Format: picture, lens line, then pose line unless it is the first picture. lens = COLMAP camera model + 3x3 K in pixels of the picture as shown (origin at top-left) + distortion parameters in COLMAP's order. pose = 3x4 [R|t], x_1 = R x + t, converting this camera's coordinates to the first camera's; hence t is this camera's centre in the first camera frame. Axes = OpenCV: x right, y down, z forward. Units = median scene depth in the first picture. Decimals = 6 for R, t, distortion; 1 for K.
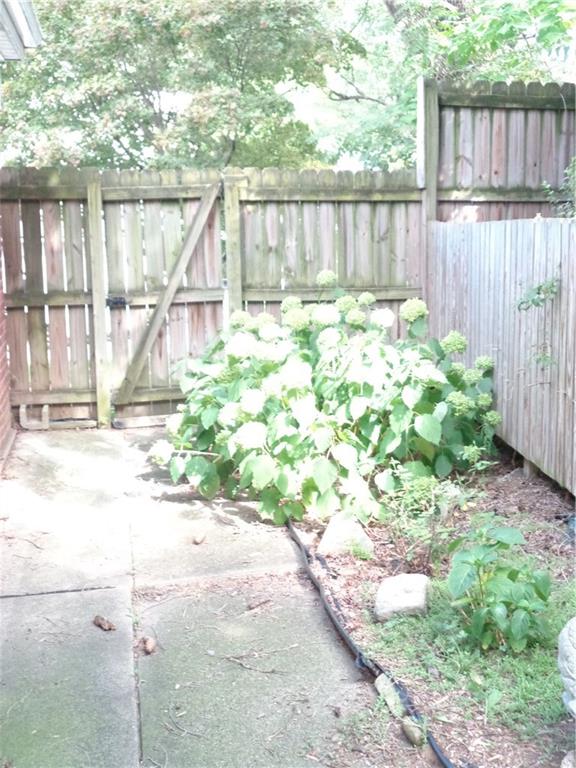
lens RADIAL K [[936.9, 0, 287.7], [0, 936.9, 385.1], [0, 0, 1]] dist [-0.010347, 0.000000]
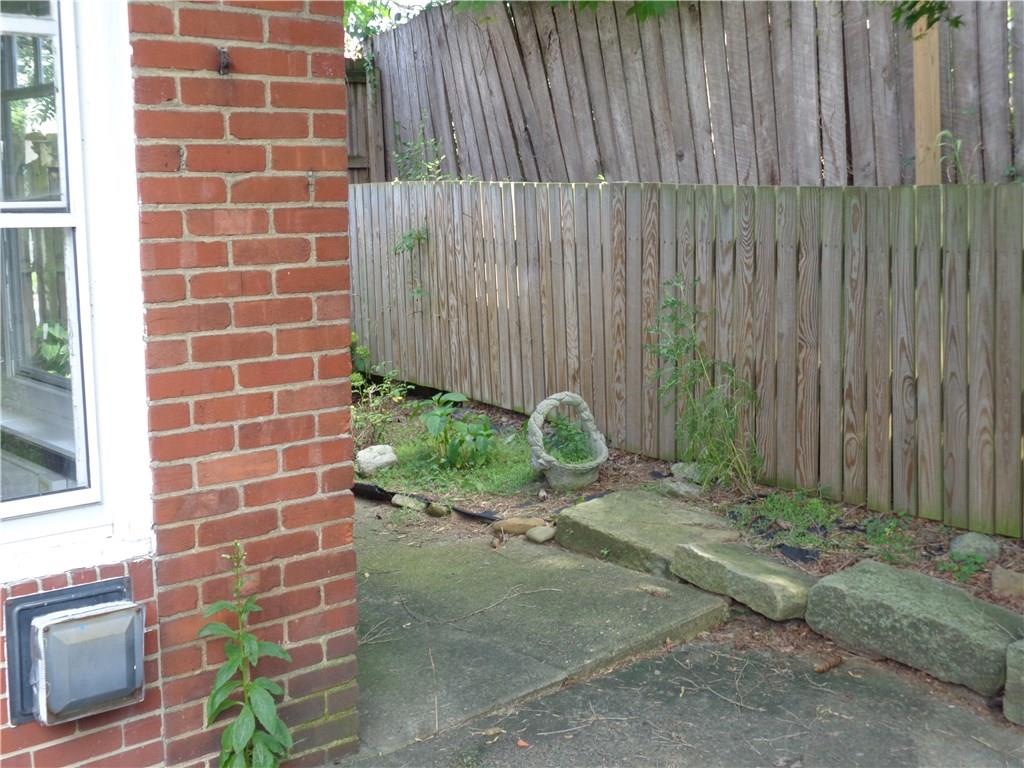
lens RADIAL K [[1249.1, 0, 512.6], [0, 1249.1, 383.5], [0, 0, 1]] dist [-0.010347, 0.000000]
pose [[0.862485, -0.087019, 0.498544, -0.480289], [0.097526, 0.995220, 0.004993, 0.101978], [-0.496596, 0.044315, 0.866850, -0.533763]]
